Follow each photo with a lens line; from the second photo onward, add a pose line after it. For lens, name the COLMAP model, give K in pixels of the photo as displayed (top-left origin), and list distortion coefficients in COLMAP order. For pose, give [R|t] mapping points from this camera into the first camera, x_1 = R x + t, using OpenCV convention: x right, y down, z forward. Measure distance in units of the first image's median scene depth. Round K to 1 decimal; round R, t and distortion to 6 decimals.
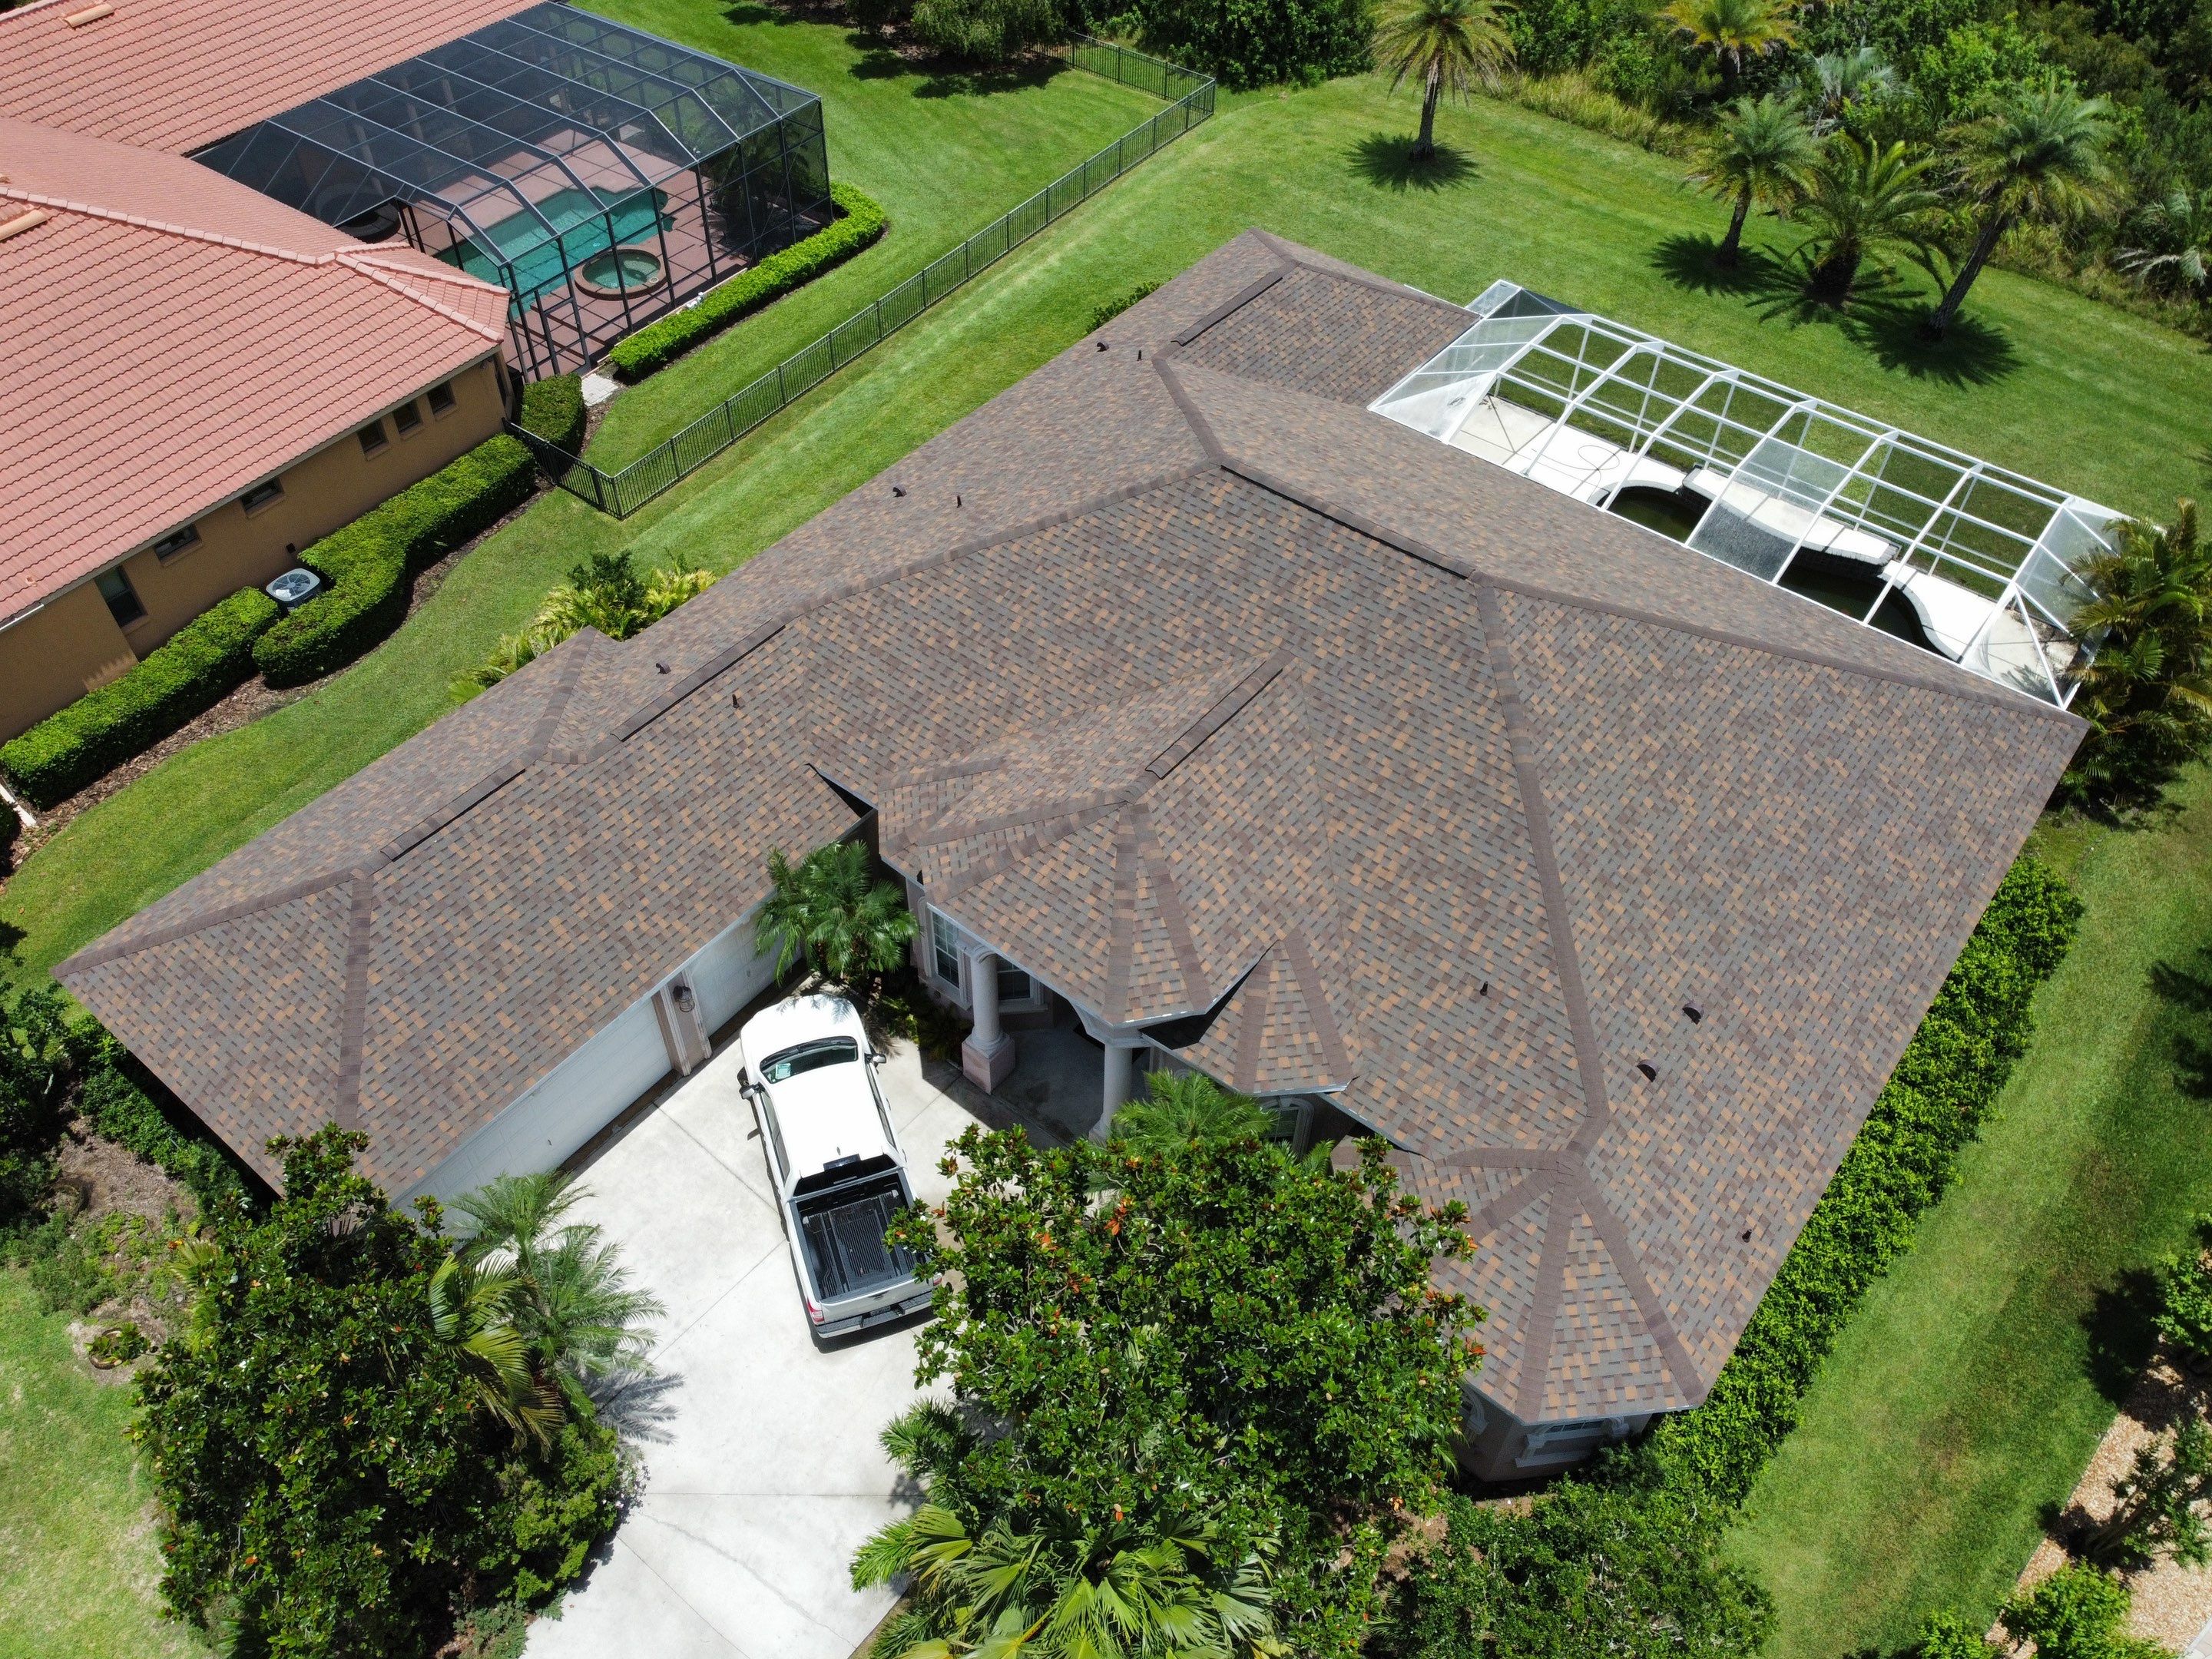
lens RADIAL K [[1651.7, 0, 1076.5], [0, 1651.7, 818.7], [0, 0, 1]] dist [0.004475, -0.004168]
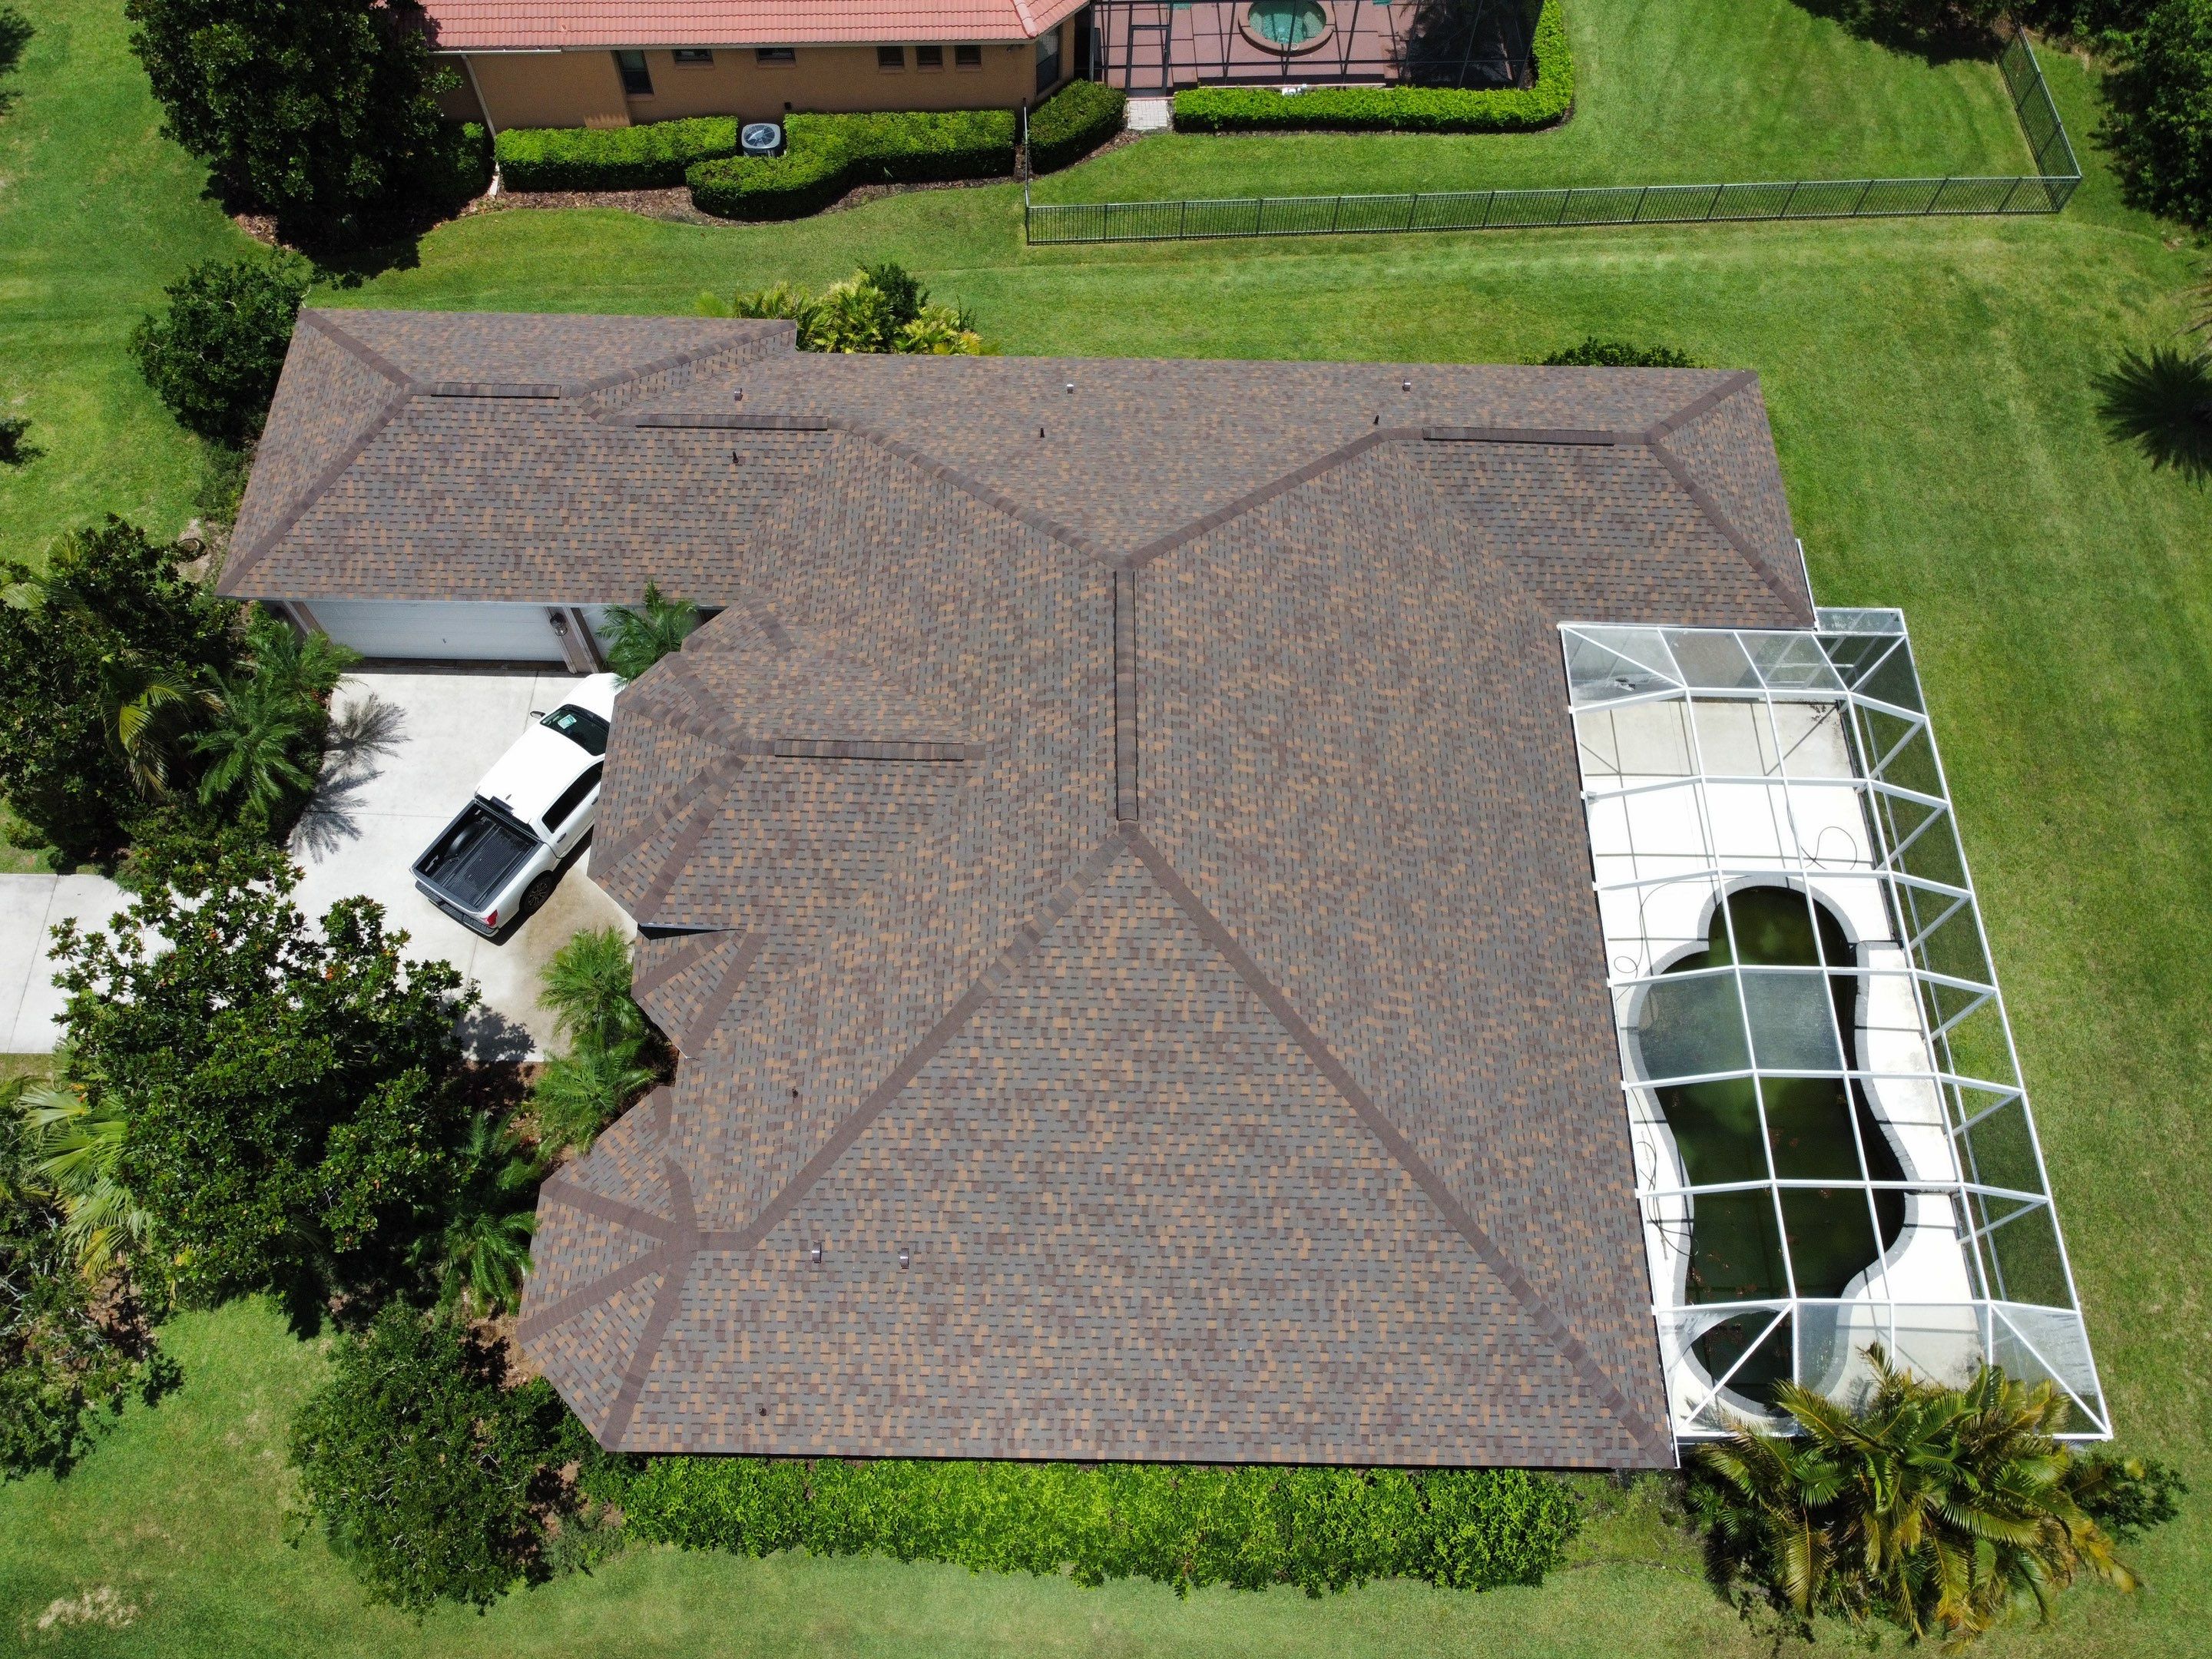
lens RADIAL K [[1666.2, 0, 1077.4], [0, 1666.2, 808.2], [0, 0, 1]] dist [0.006065, -0.013023]
pose [[0.619947, 0.694952, -0.364292, 0.441131], [-0.584284, 0.718757, 0.376829, -0.389834], [0.523715, -0.020764, 0.851640, 0.107990]]
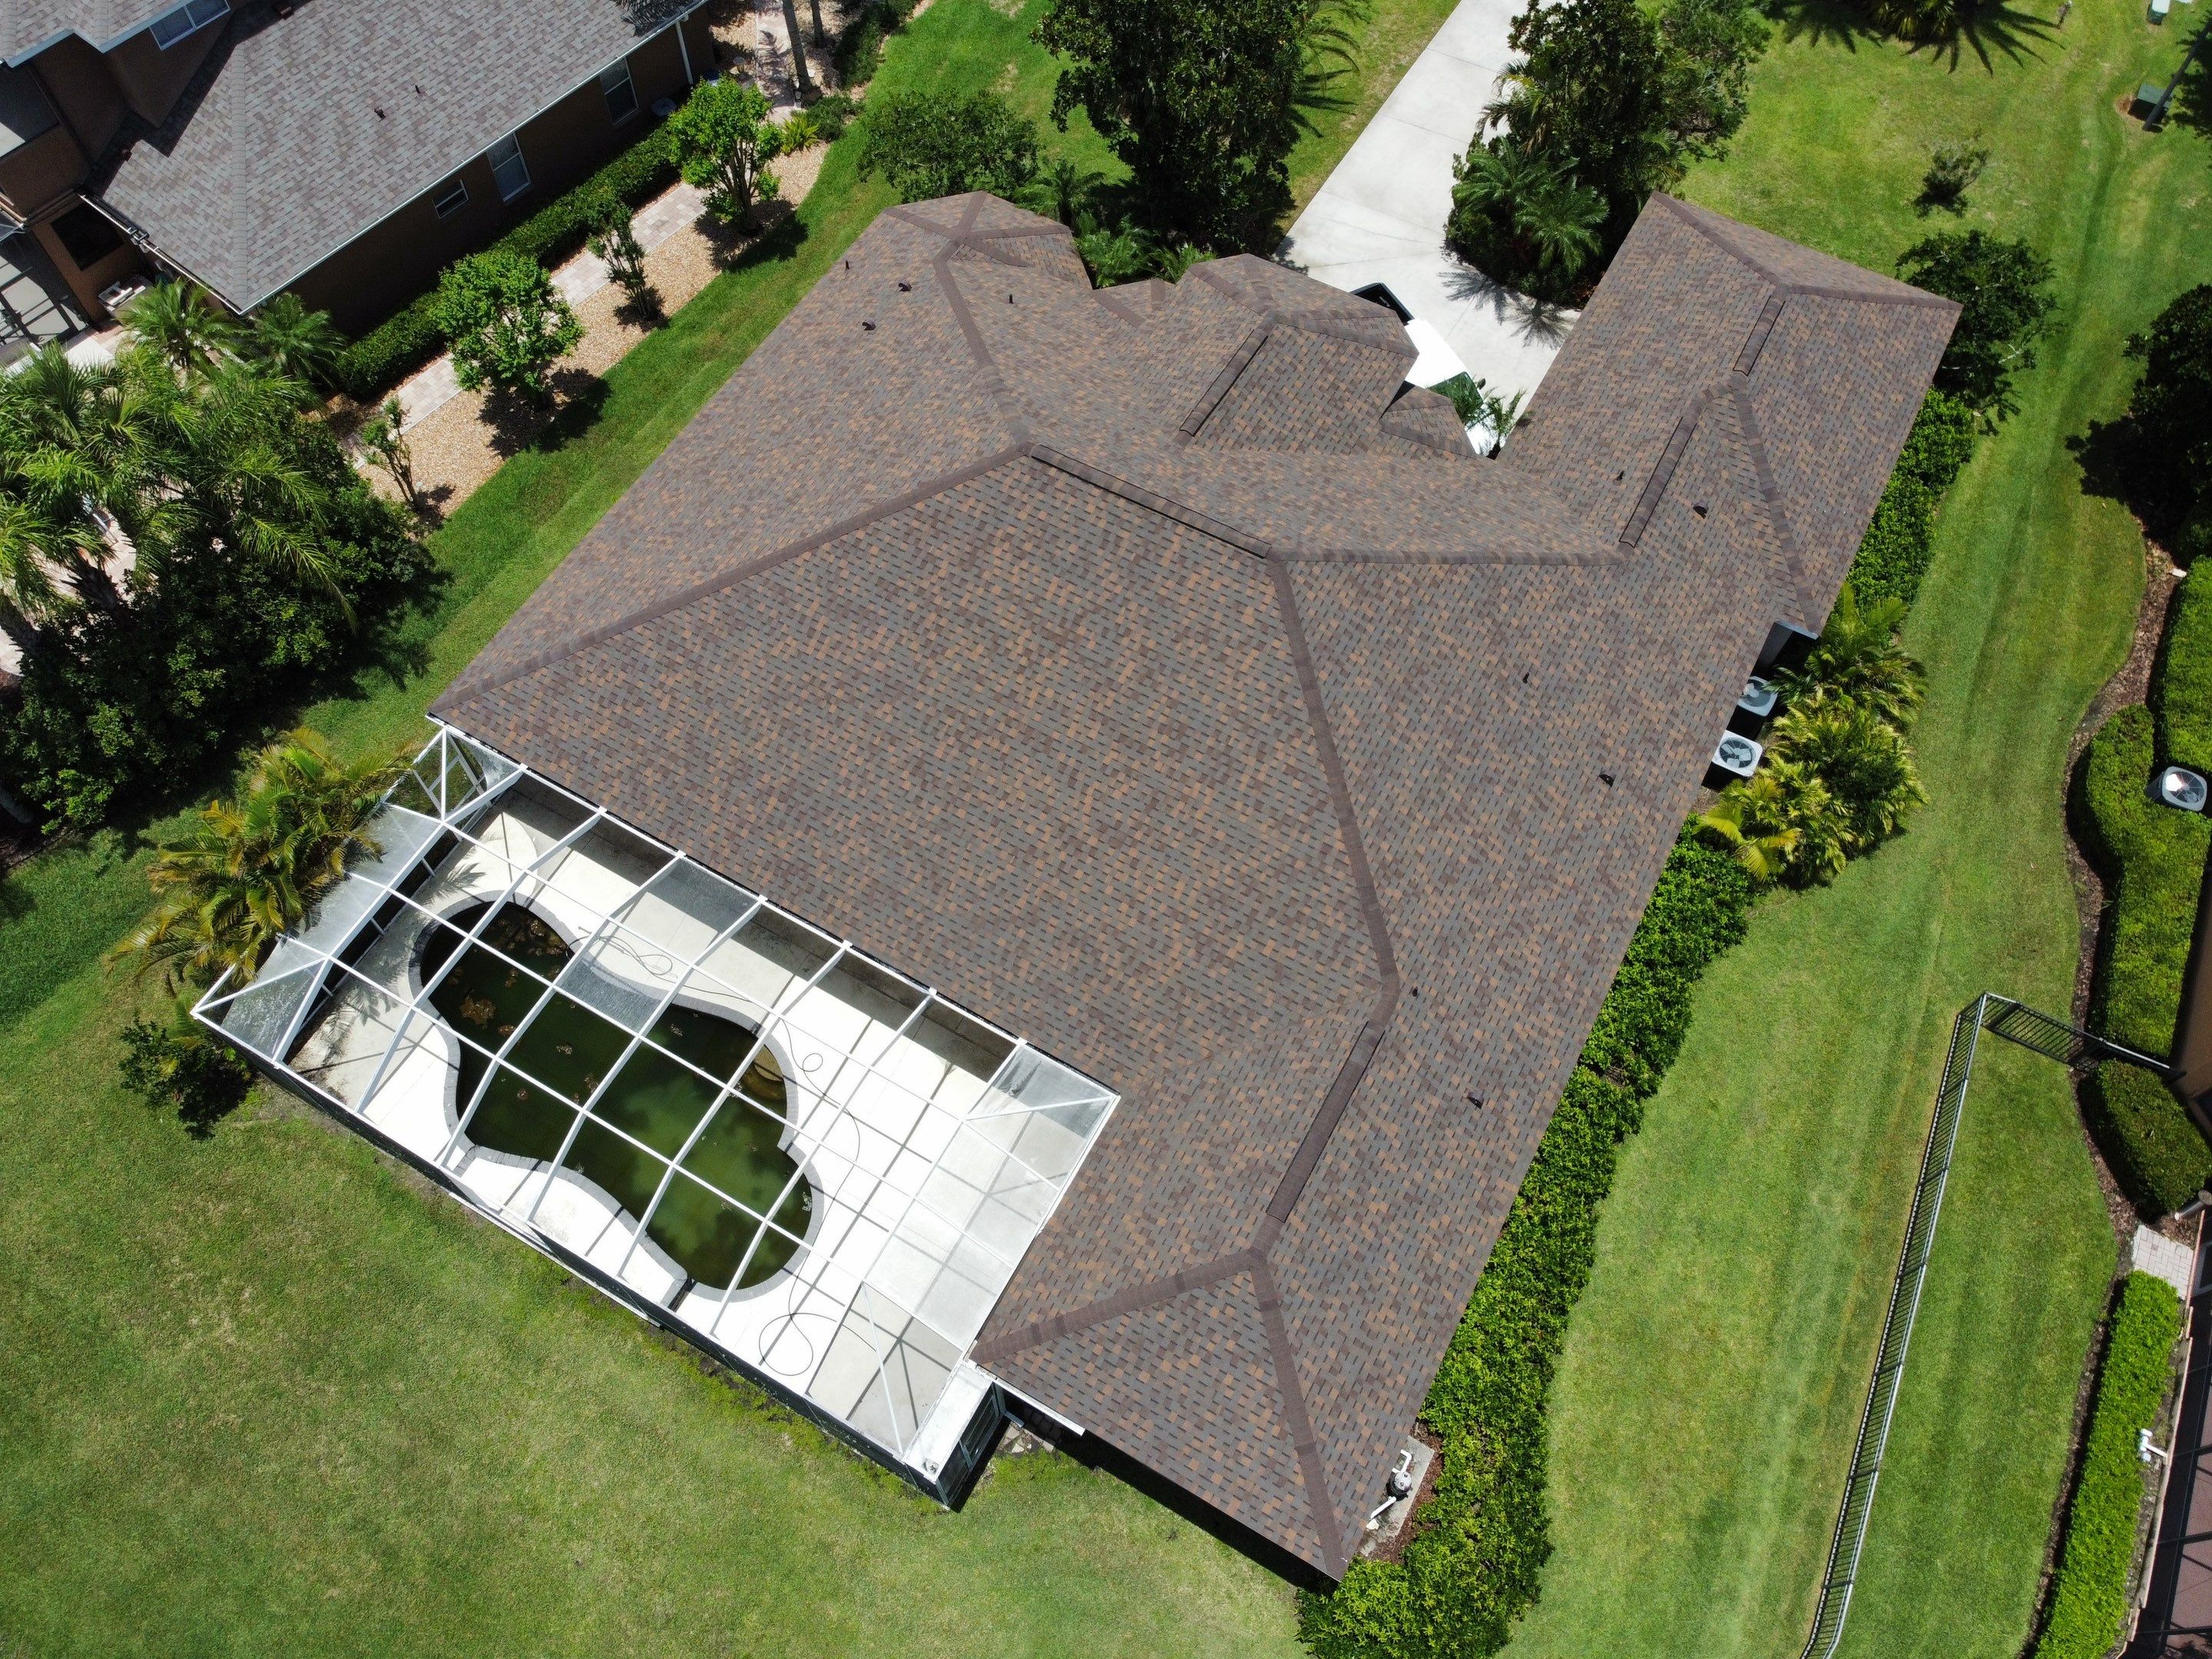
lens RADIAL K [[1678.9, 0, 1078.5], [0, 1678.9, 803.5], [0, 0, 1]] dist [0.004282, -0.013600]
pose [[-0.986703, 0.131302, -0.095800, 0.271878], [-0.132187, -0.305302, 0.943036, -1.025928], [0.094575, 0.943160, 0.318598, 0.659118]]
